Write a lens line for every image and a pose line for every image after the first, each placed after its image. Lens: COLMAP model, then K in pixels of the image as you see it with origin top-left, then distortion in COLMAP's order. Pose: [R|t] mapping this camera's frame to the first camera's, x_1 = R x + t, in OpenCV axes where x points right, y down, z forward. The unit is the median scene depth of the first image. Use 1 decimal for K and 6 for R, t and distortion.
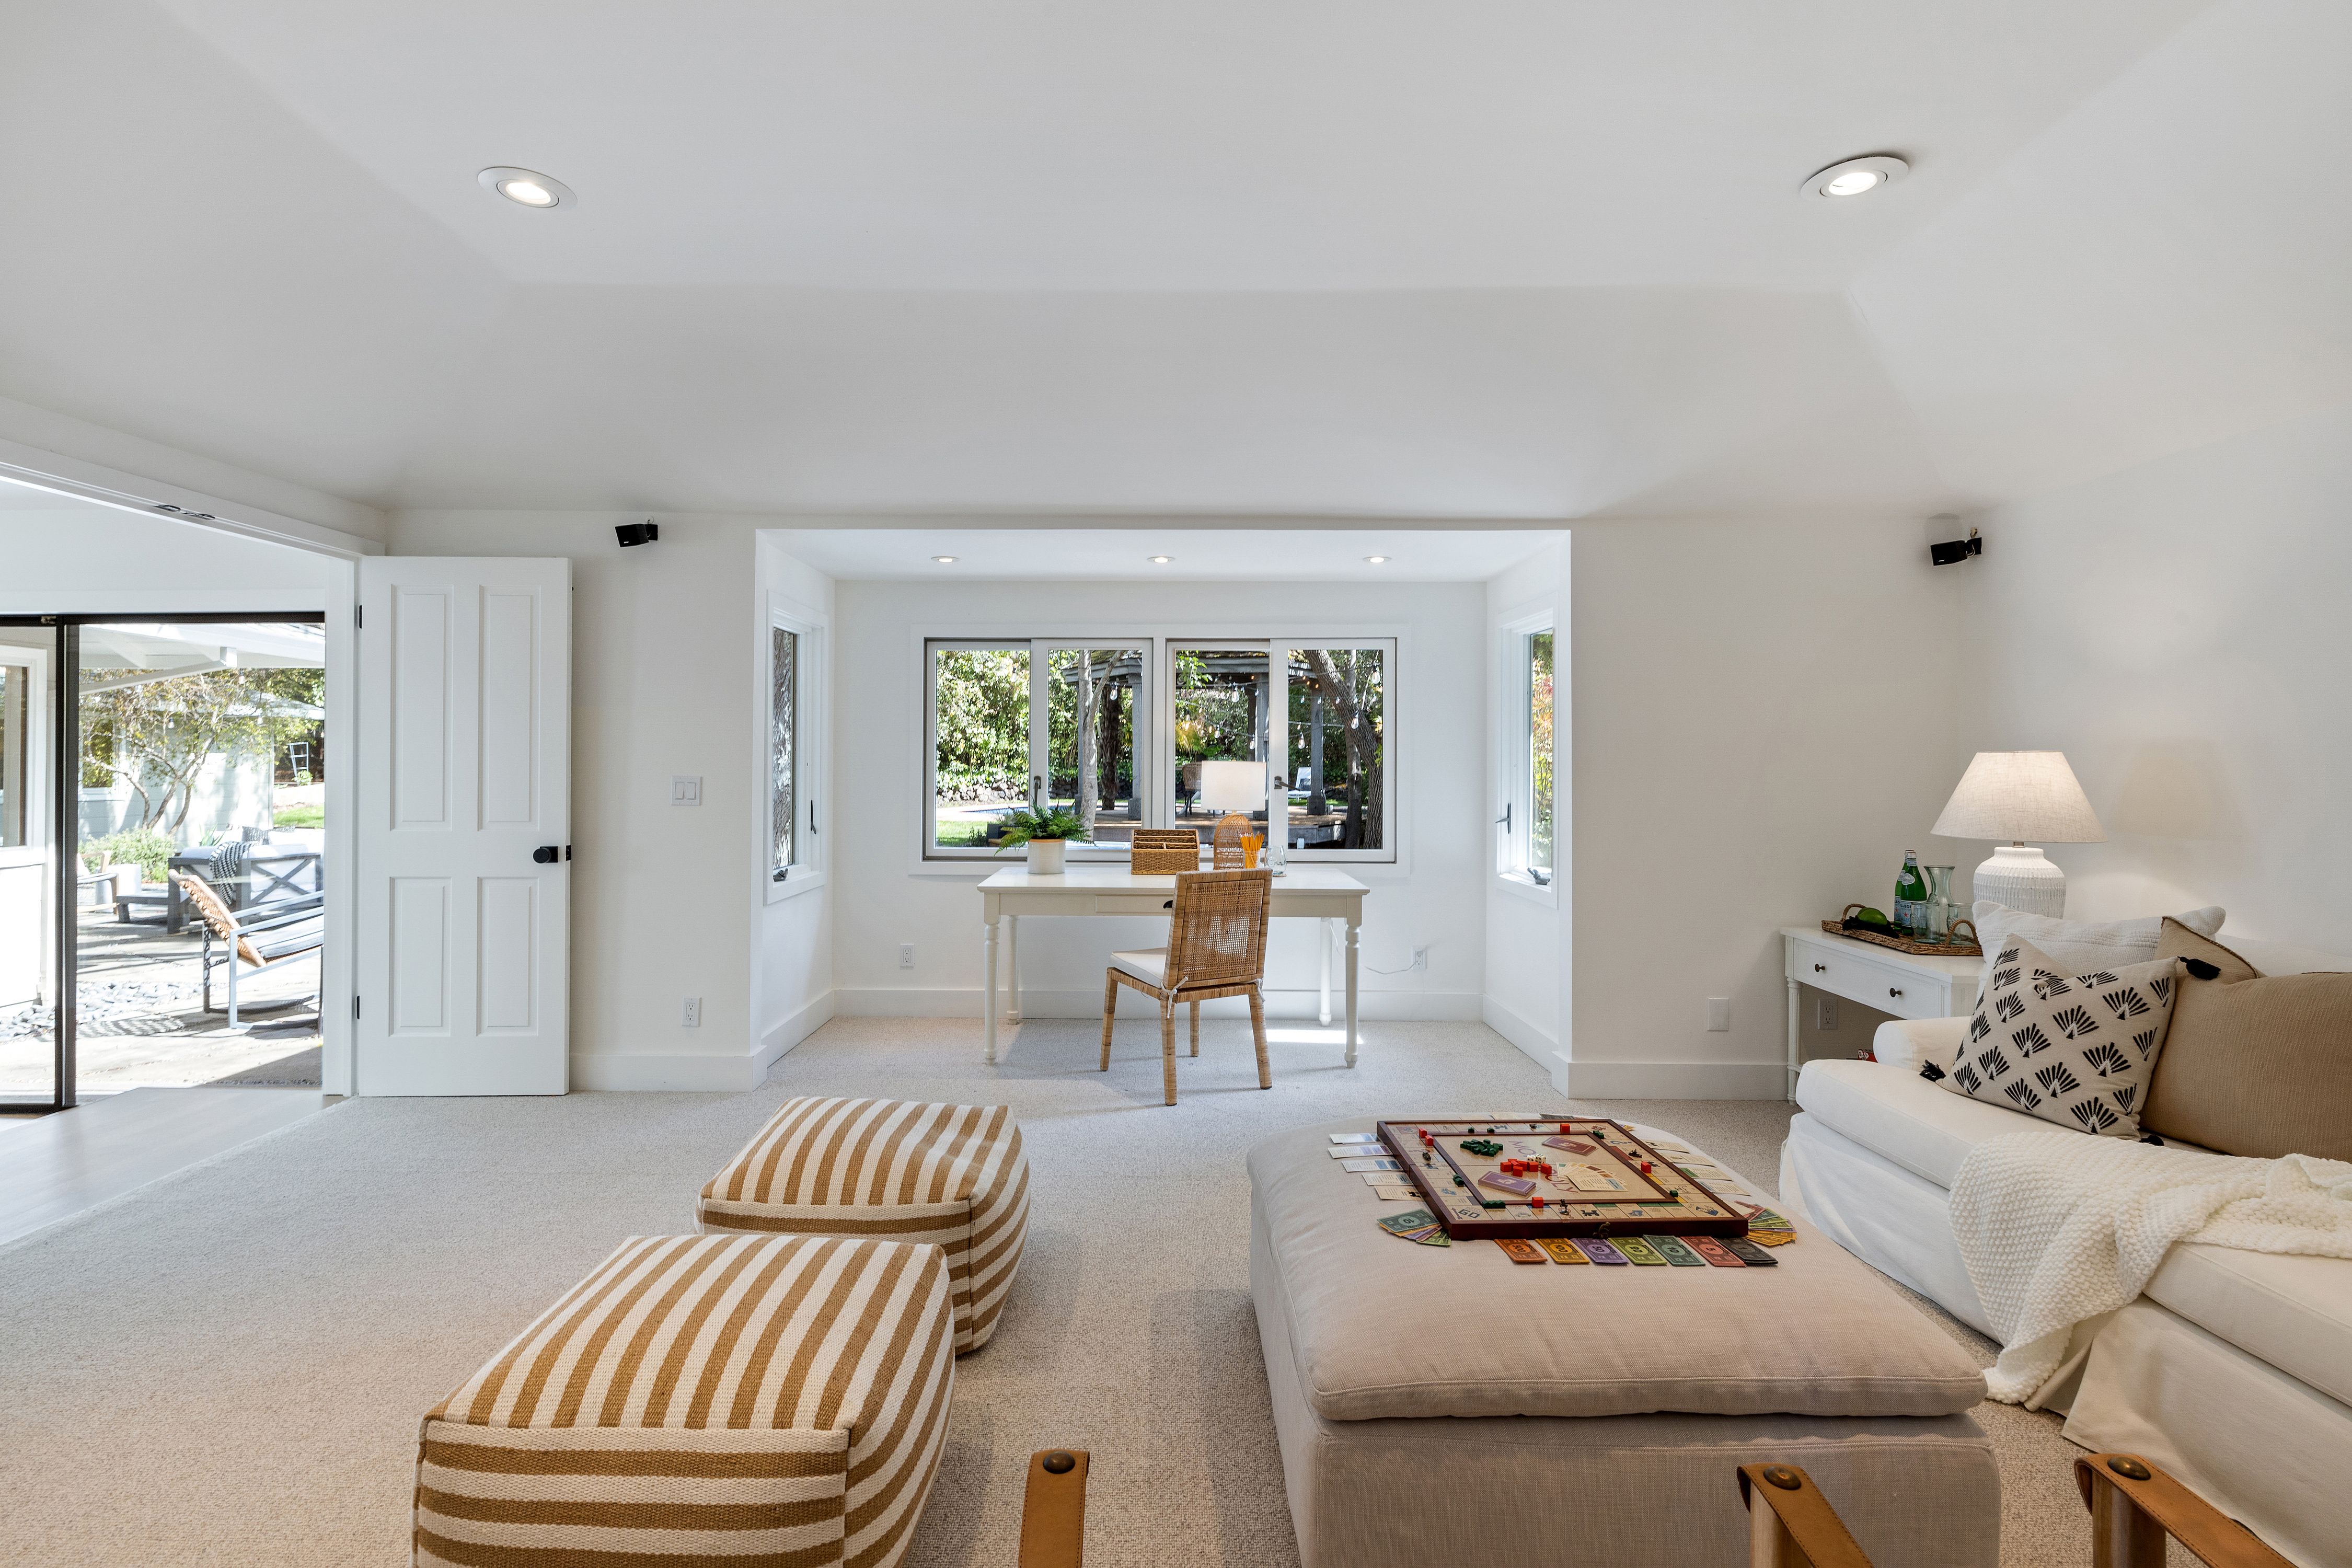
lens RADIAL K [[1078.3, 0, 1119.0], [0, 1078.3, 753.0], [0, 0, 1]] dist [-0.006681, 0.000567]
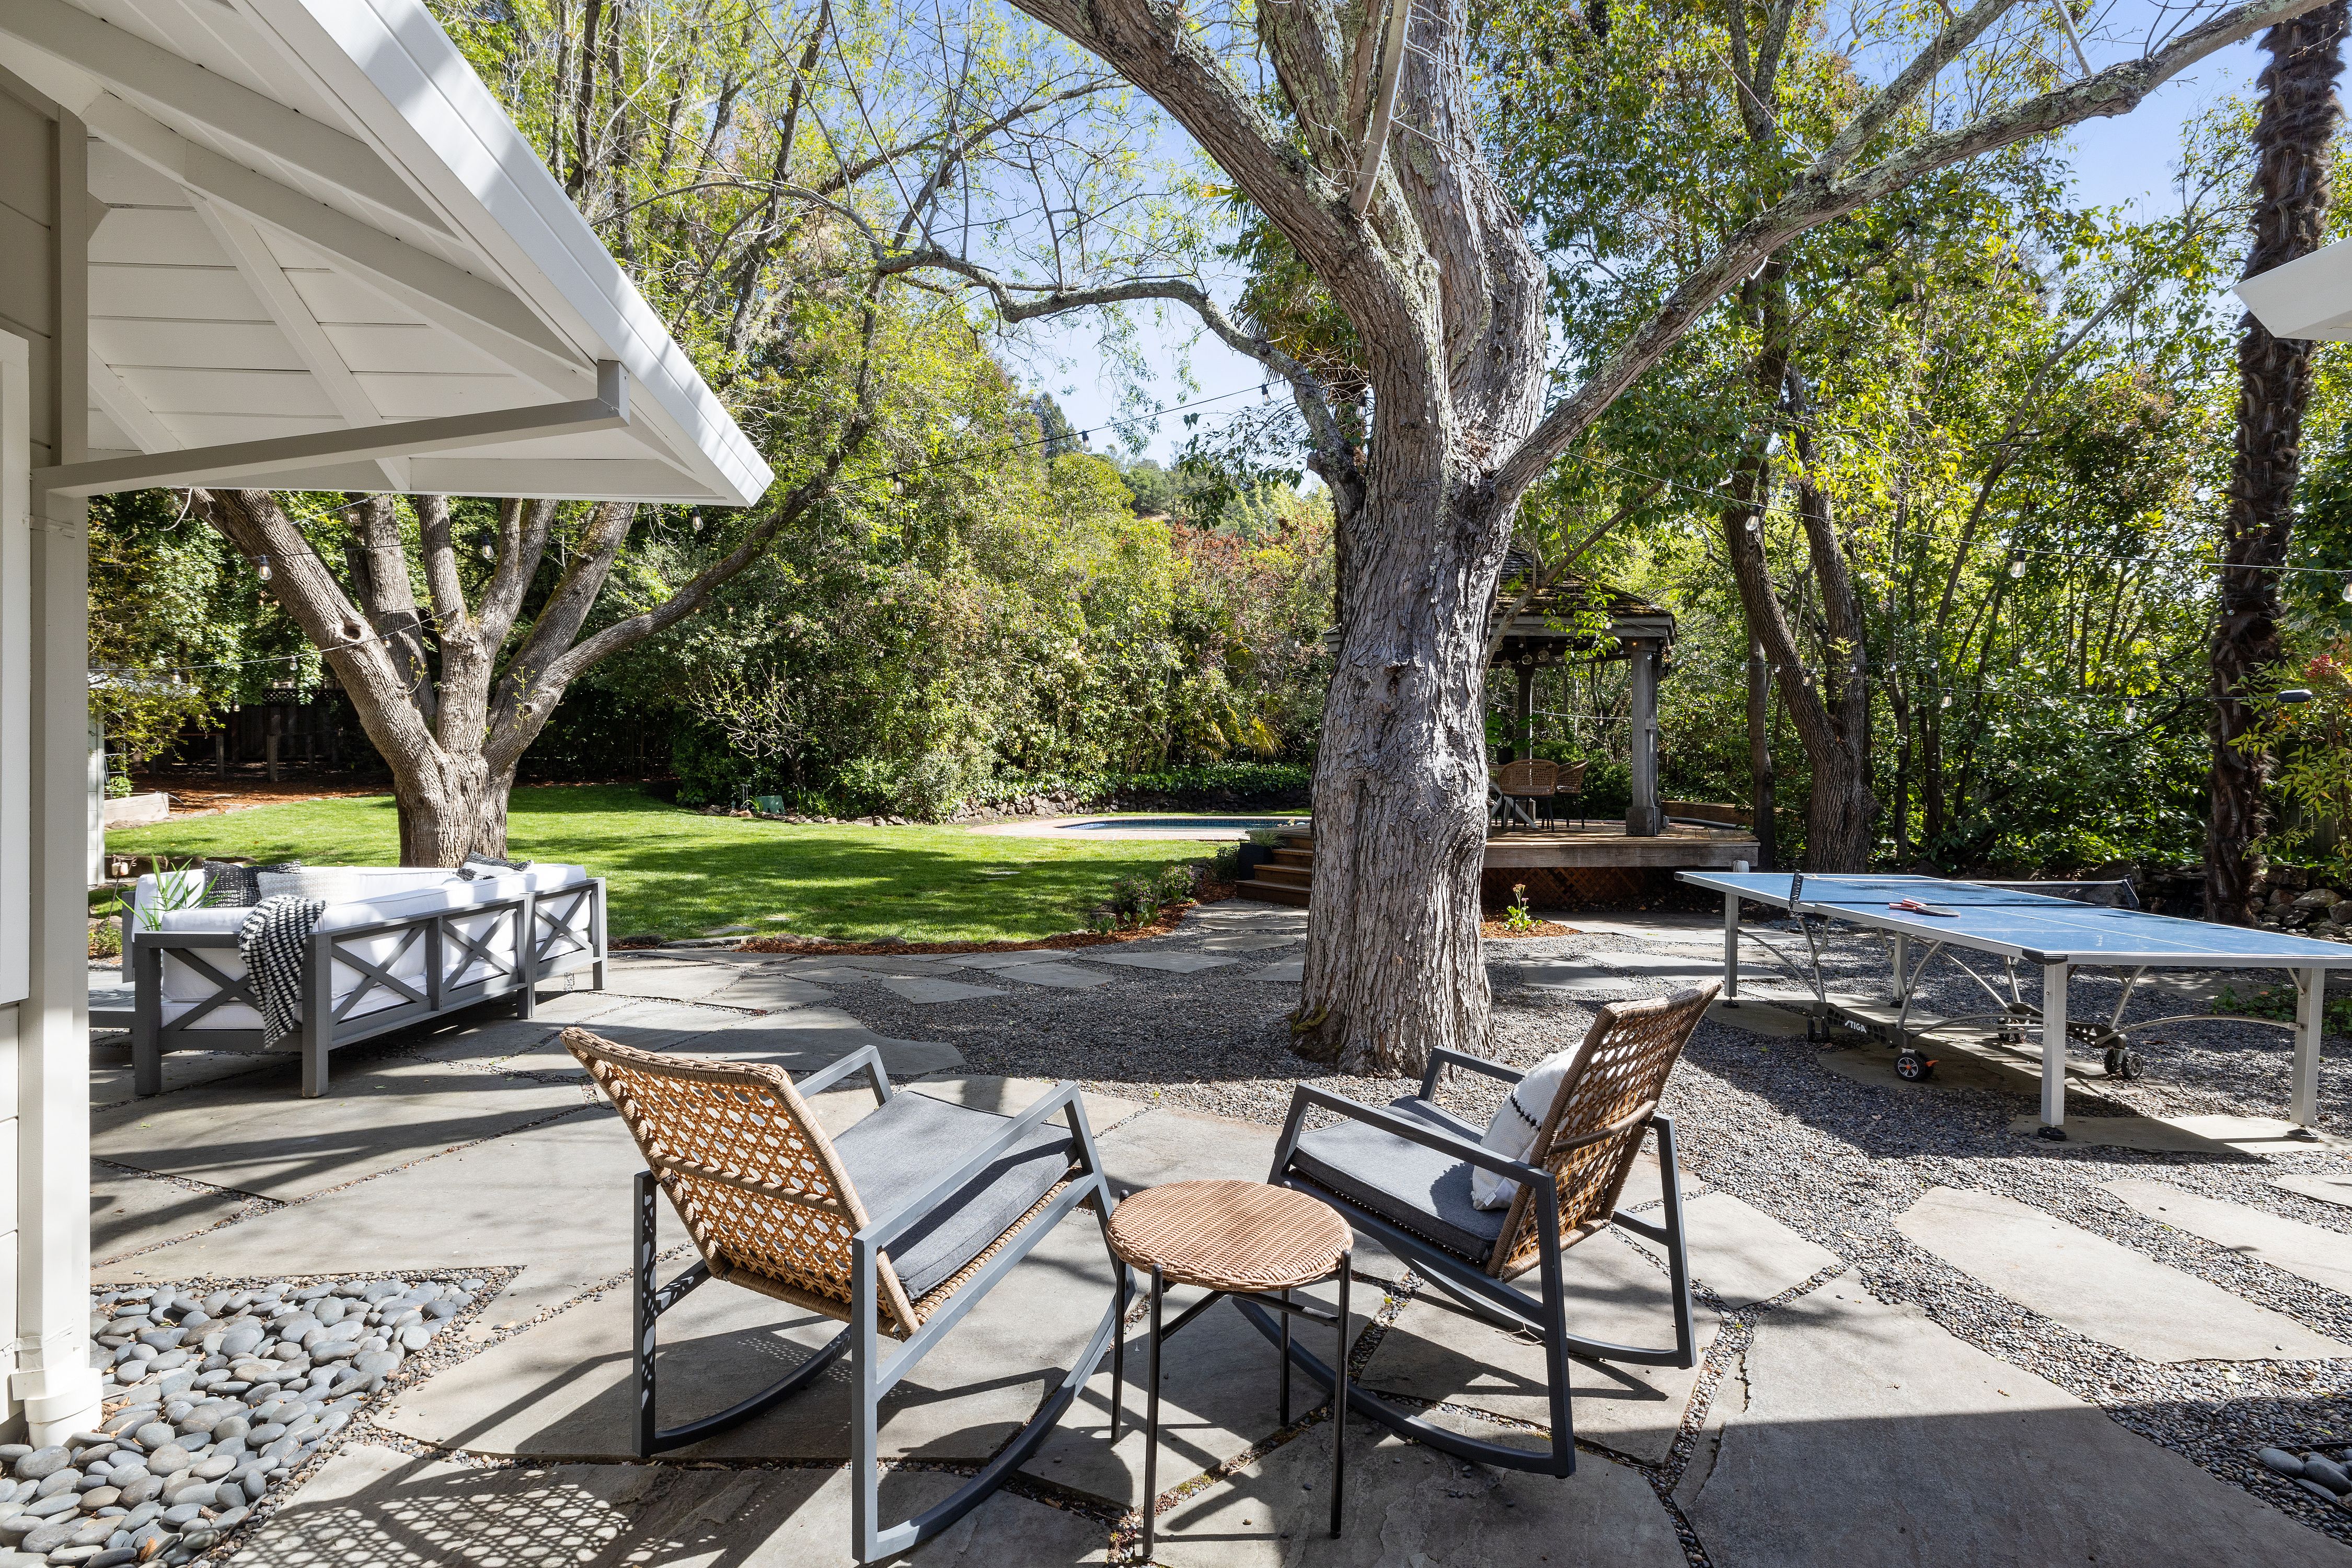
lens RADIAL K [[1138.7, 0, 1176.3], [0, 1138.7, 784.0], [0, 0, 1]] dist [-0.009560, -0.000397]
pose [[0.986063, -0.003741, 0.166330, -1.283539], [0.000945, 0.999857, 0.016887, 0.054993], [-0.166369, -0.016495, 0.985926, 1.069058]]
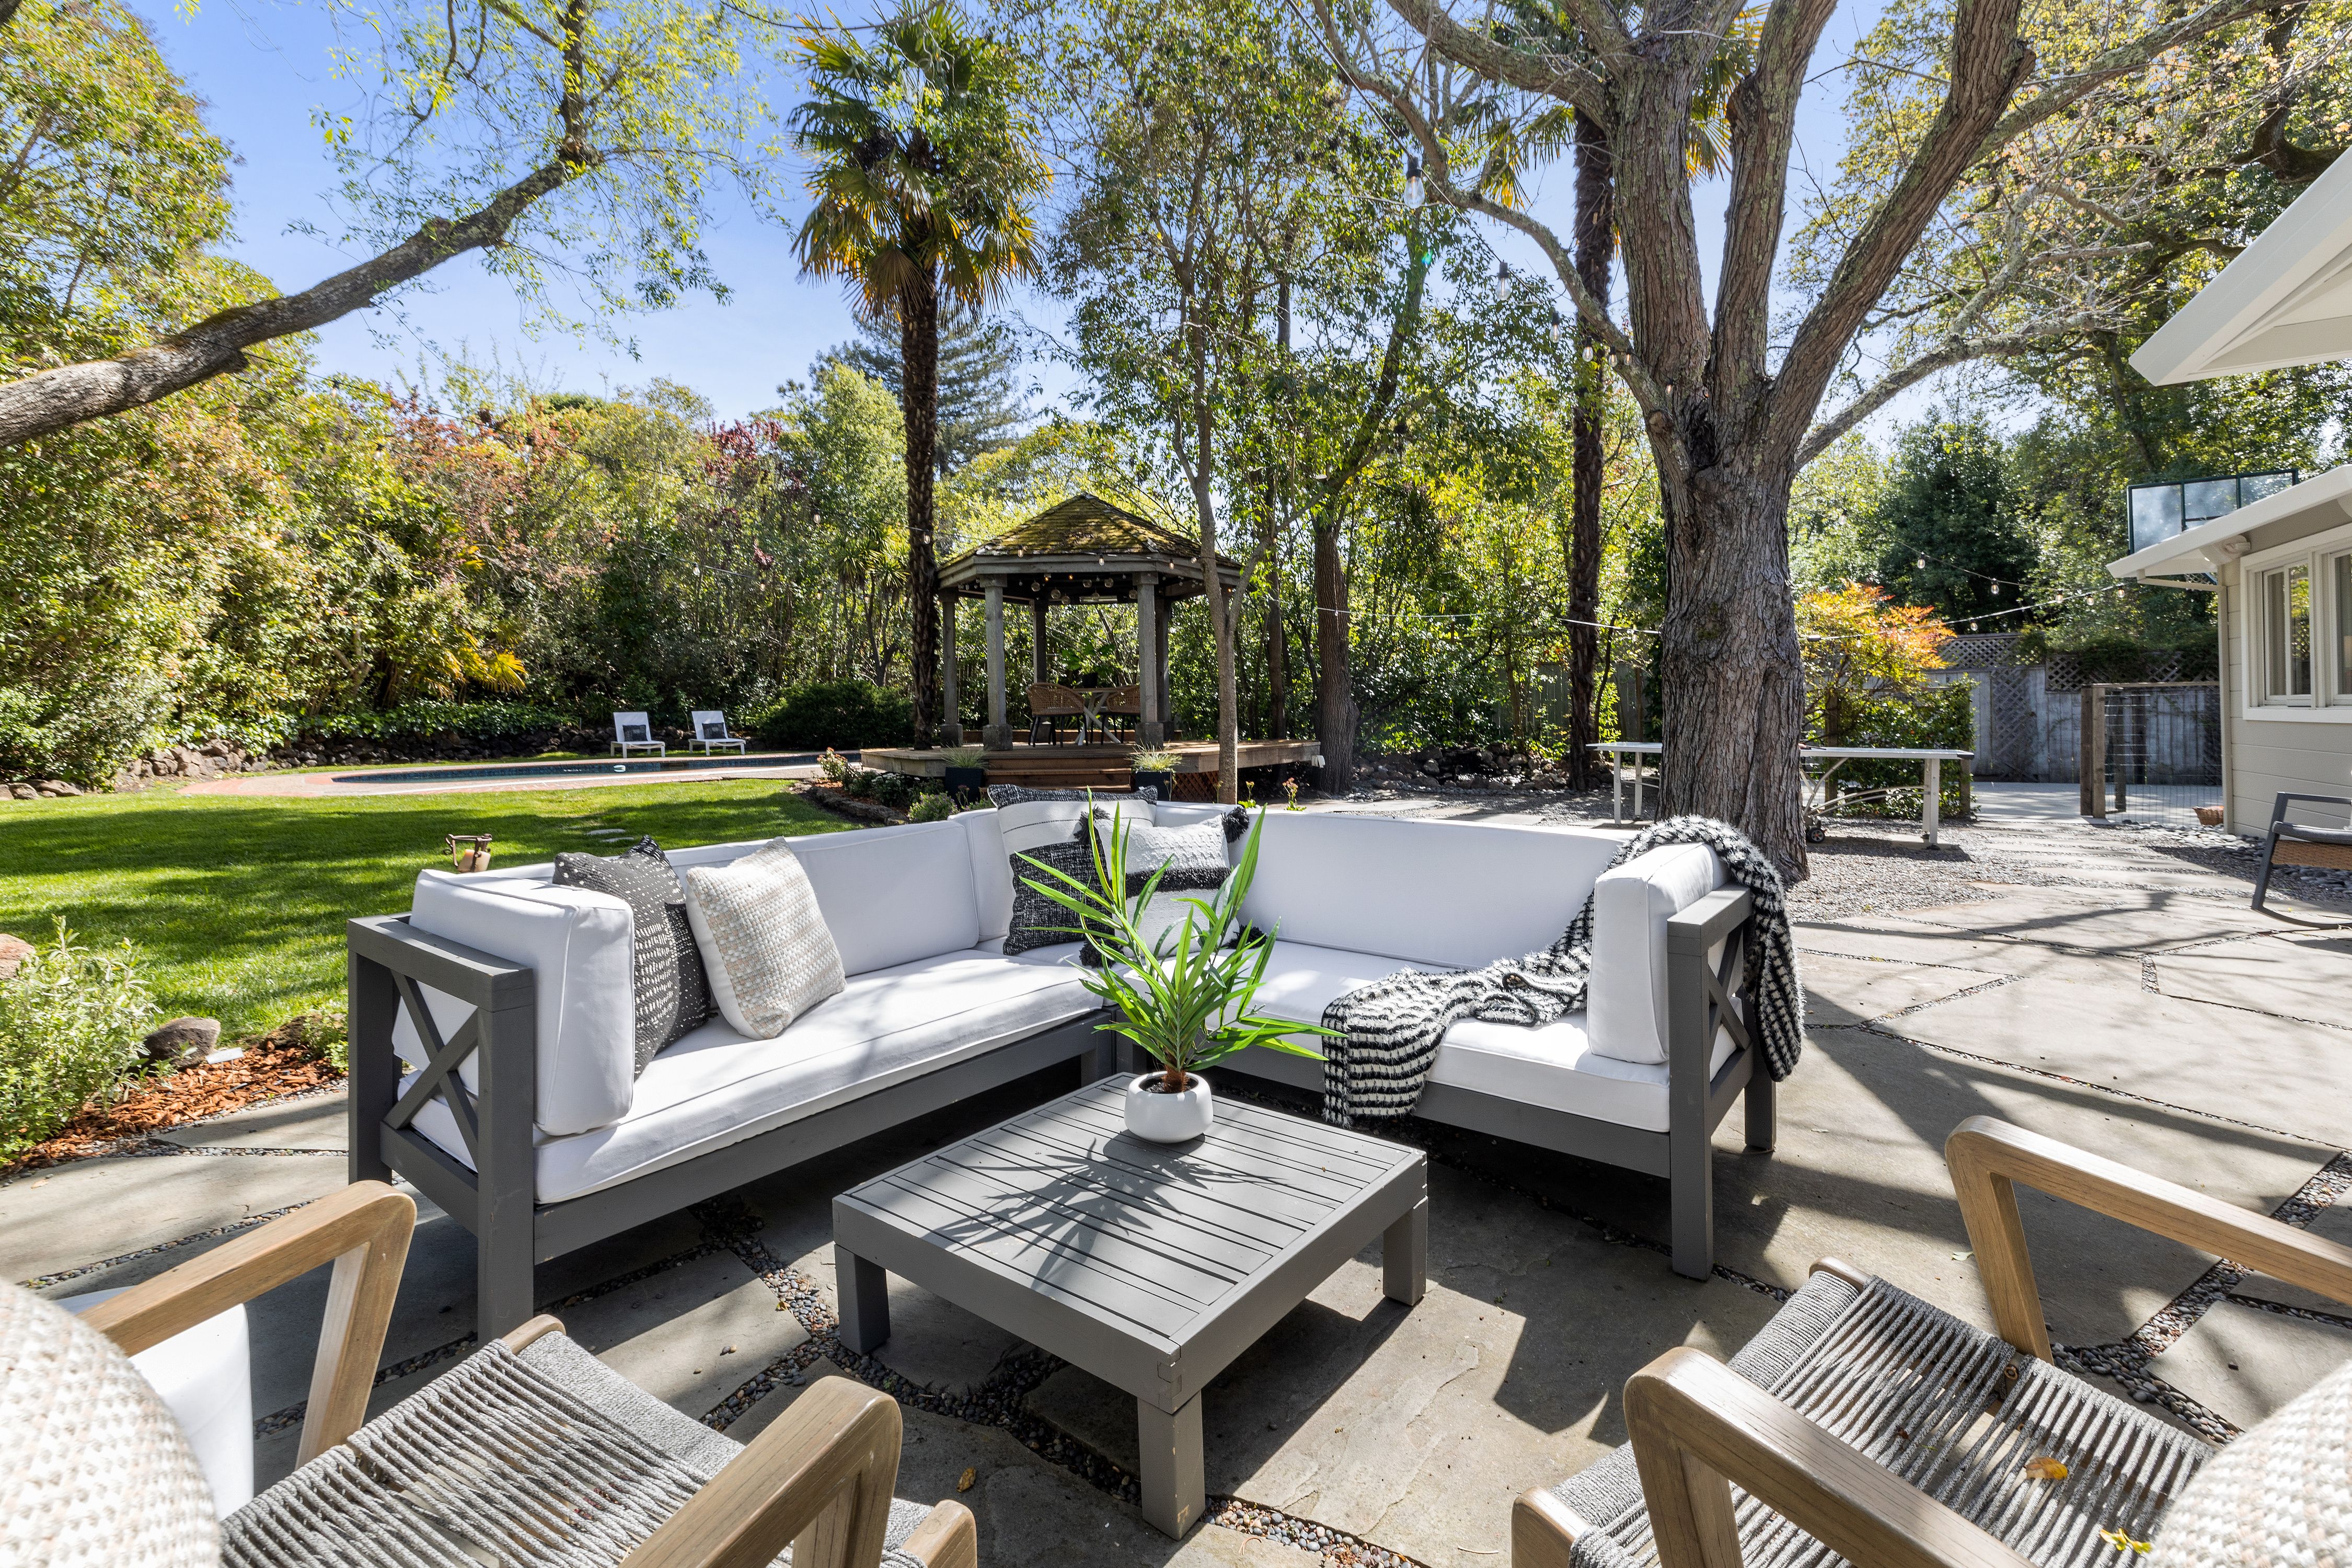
lens RADIAL K [[998.3, 0, 1193.9], [0, 998.3, 712.7], [0, 0, 1]] dist [0.001036, -0.000768]
pose [[0.408331, -0.006572, 0.912810, -2.883336], [0.008280, 0.999960, 0.003495, 0.119191], [-0.912797, 0.006131, 0.408369, 2.602538]]
